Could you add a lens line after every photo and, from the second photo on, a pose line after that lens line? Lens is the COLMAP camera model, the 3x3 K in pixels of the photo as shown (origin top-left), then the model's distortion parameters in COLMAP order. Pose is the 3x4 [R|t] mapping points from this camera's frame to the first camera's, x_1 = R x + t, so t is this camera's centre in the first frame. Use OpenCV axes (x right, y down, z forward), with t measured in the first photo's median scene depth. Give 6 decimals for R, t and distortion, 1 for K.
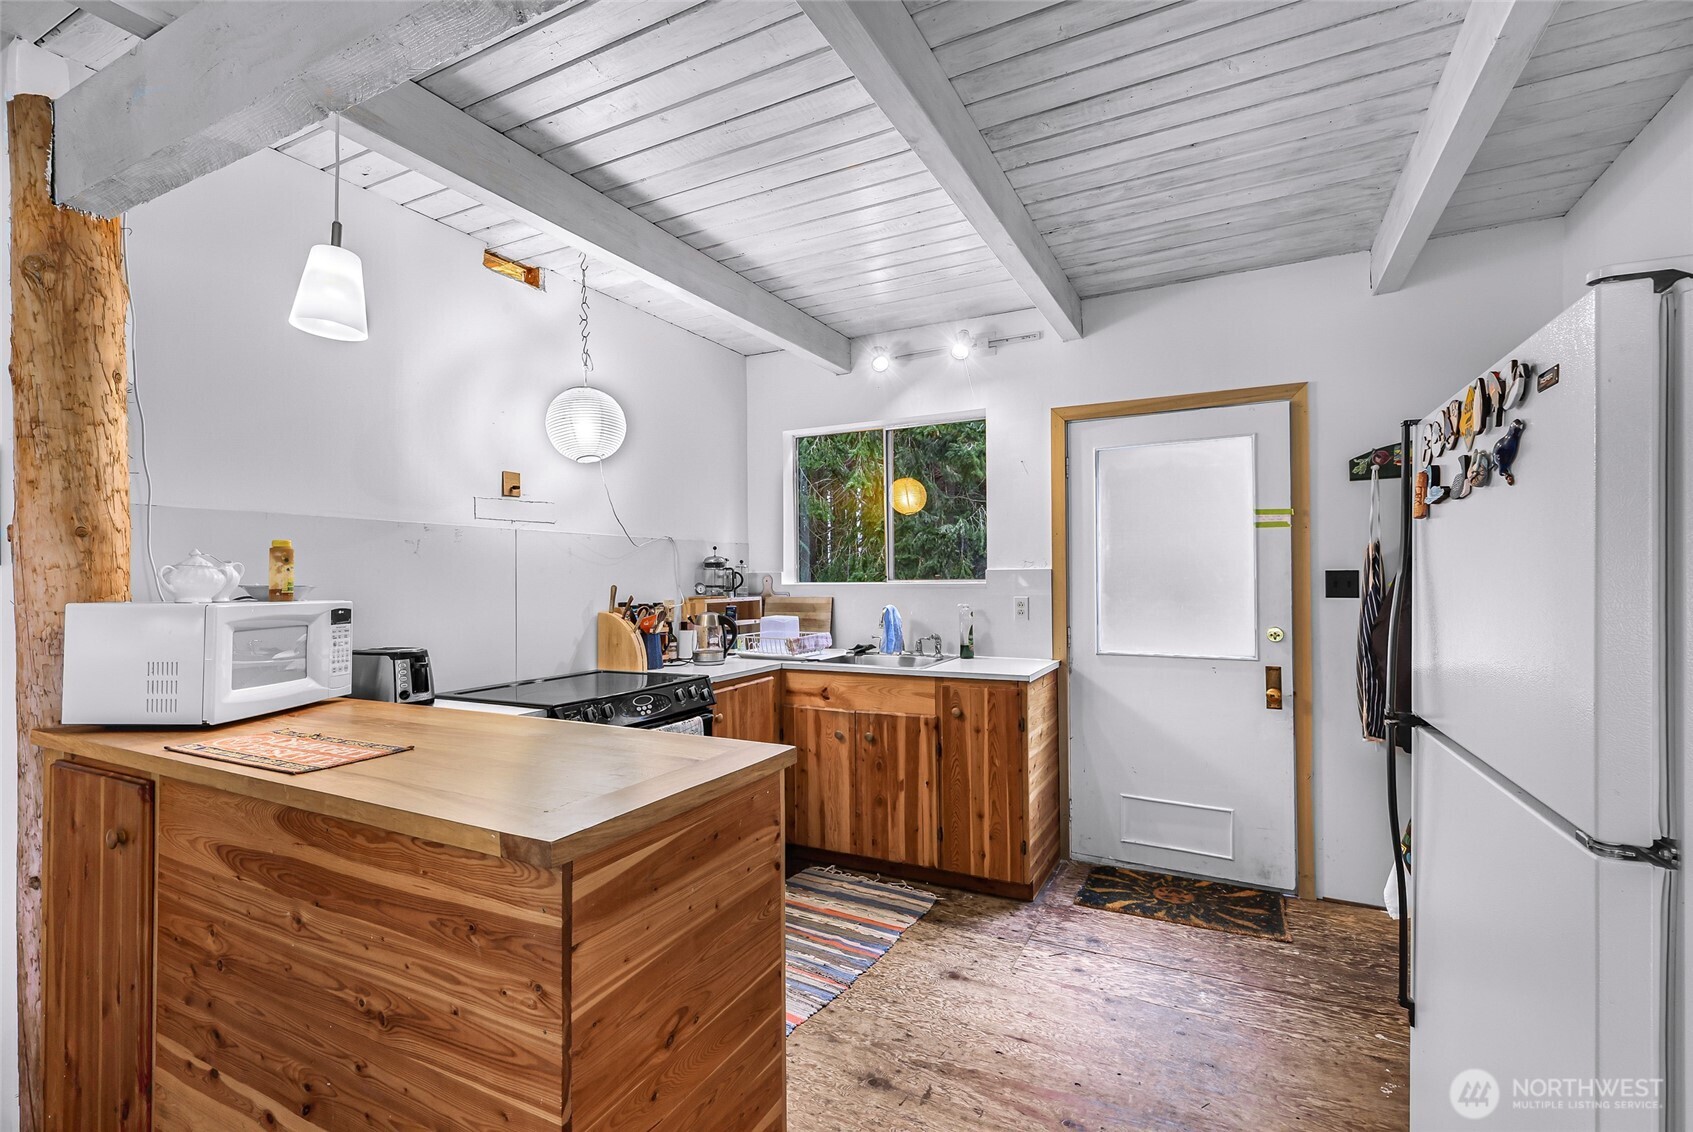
lens RADIAL K [[770.4, 0, 837.6], [0, 770.4, 570.4], [0, 0, 1]] dist [0.001149, 0.000854]
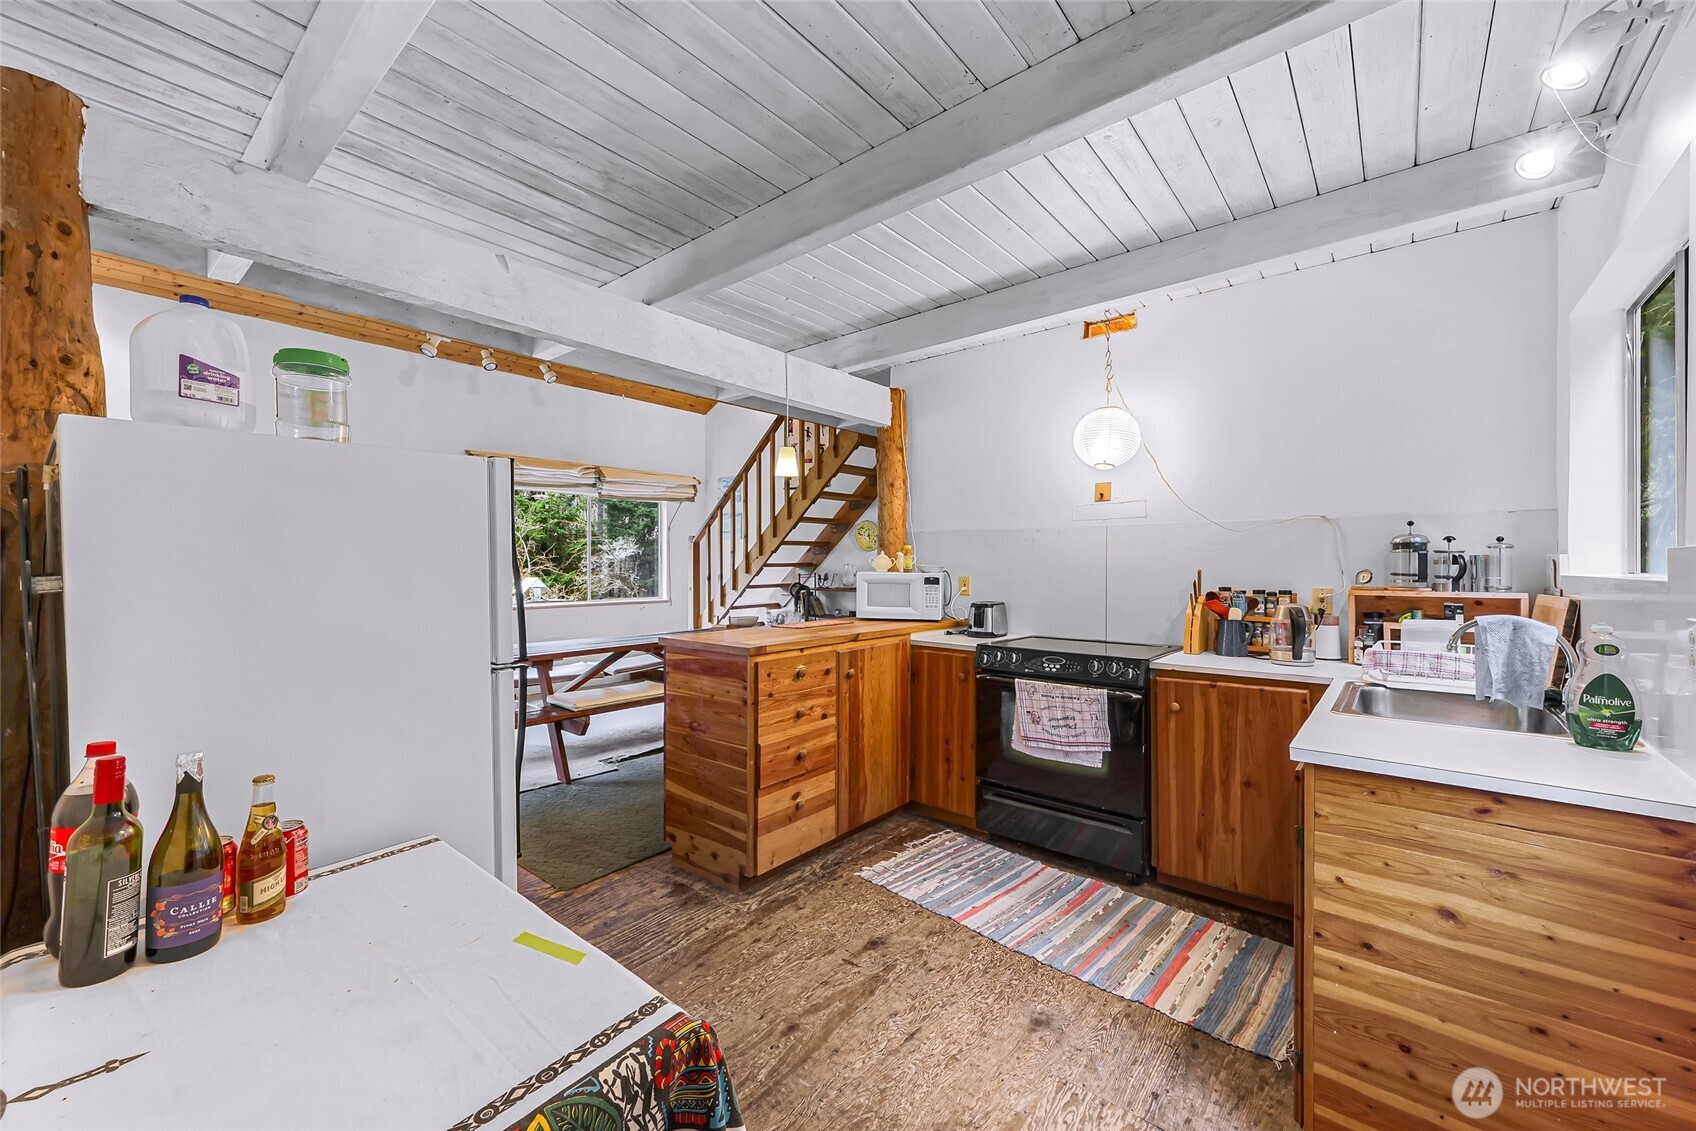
lens RADIAL K [[656.1, 0, 853.5], [0, 656.1, 563.5], [0, 0, 1]] dist [0.000093, -0.000239]
pose [[-0.199239, 0.005197, -0.979937, 0.740695], [0.007400, 0.999965, 0.003798, 0.003542], [0.979923, -0.006495, -0.199270, 0.763864]]
